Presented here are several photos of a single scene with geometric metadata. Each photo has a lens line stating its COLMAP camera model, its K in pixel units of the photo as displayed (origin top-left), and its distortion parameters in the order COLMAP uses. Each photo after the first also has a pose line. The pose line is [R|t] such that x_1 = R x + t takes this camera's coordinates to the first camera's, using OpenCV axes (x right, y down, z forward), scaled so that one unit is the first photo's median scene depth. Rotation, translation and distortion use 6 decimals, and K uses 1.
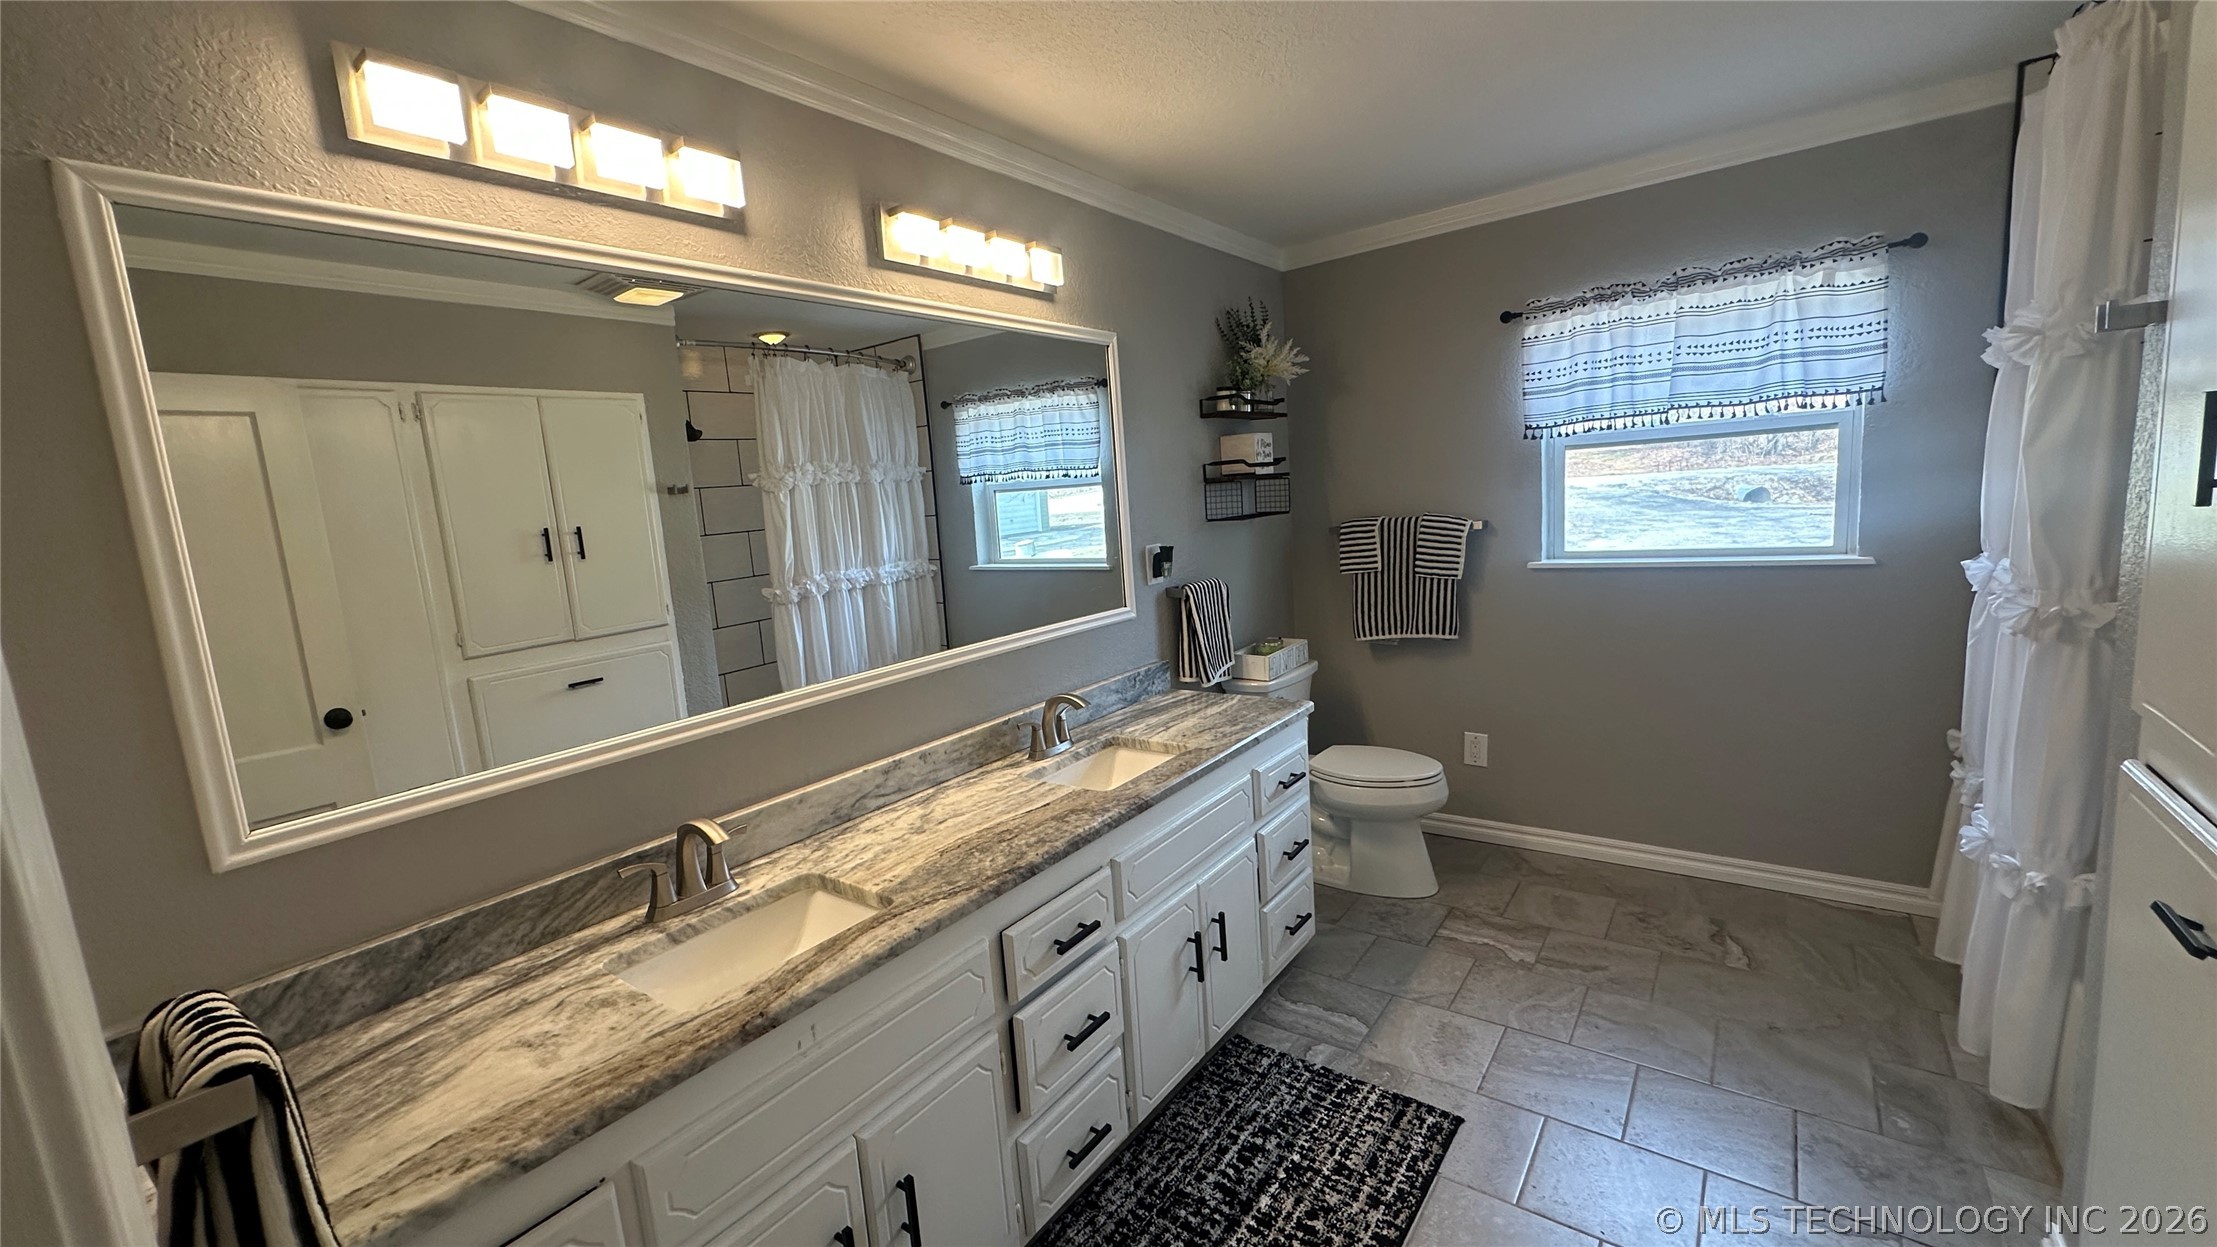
lens RADIAL K [[865.8, 0, 1108.5], [0, 865.8, 623.5], [0, 0, 1]] dist [-0.012872, -0.000017]
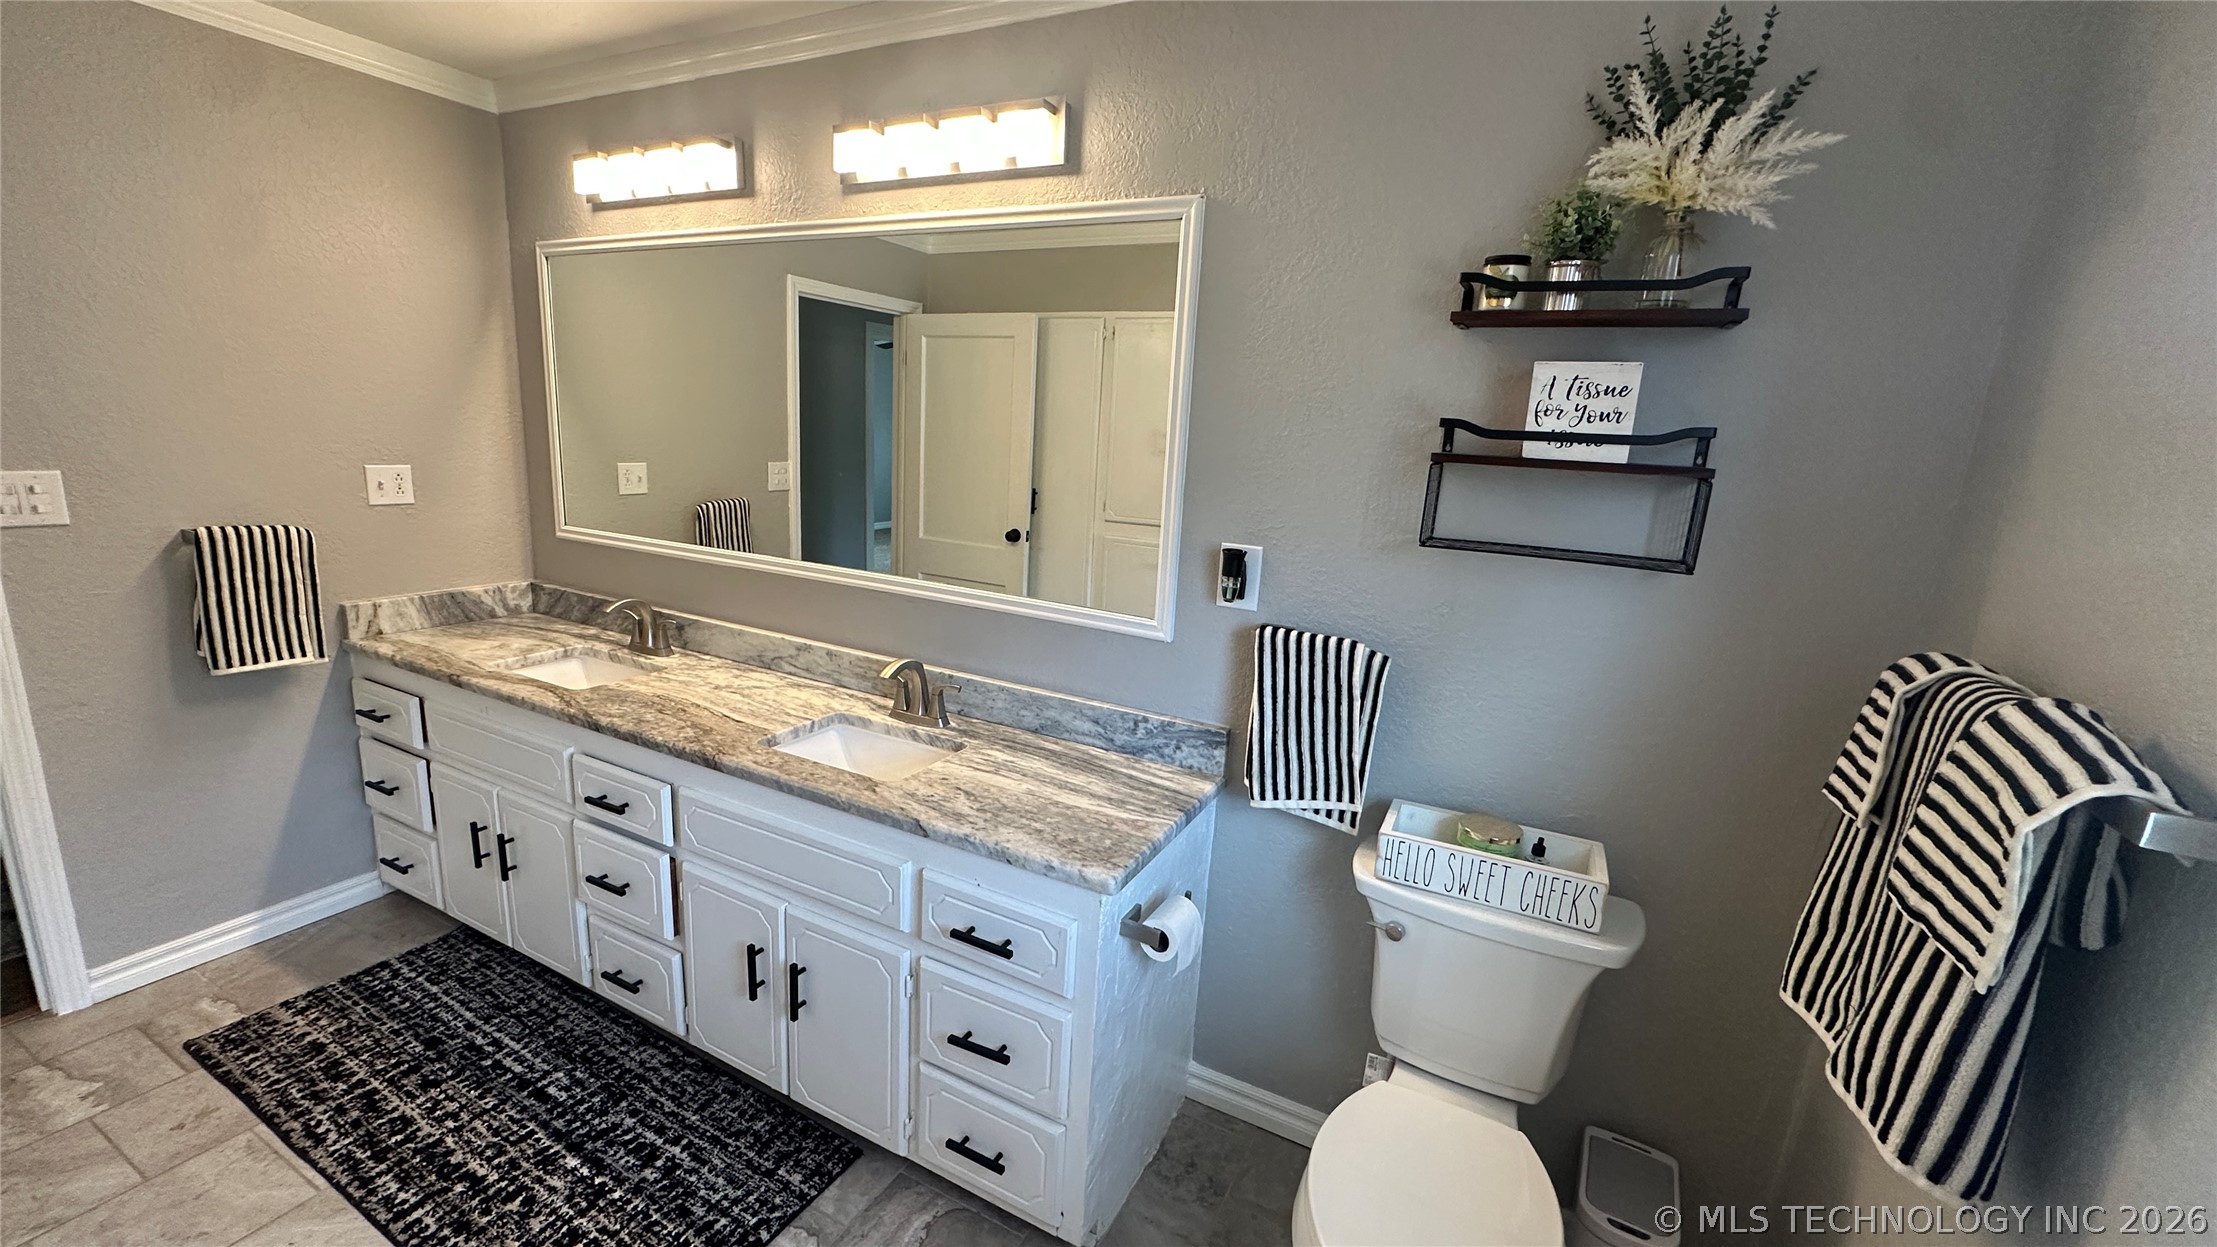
lens RADIAL K [[865.8, 0, 1108.5], [0, 865.8, 623.5], [0, 0, 1]] dist [-0.012872, -0.000017]
pose [[0.168867, 0.294674, -0.940559, 0.929676], [-0.217696, 0.941847, 0.255993, -0.259106], [0.961297, 0.161527, 0.223196, 1.160336]]
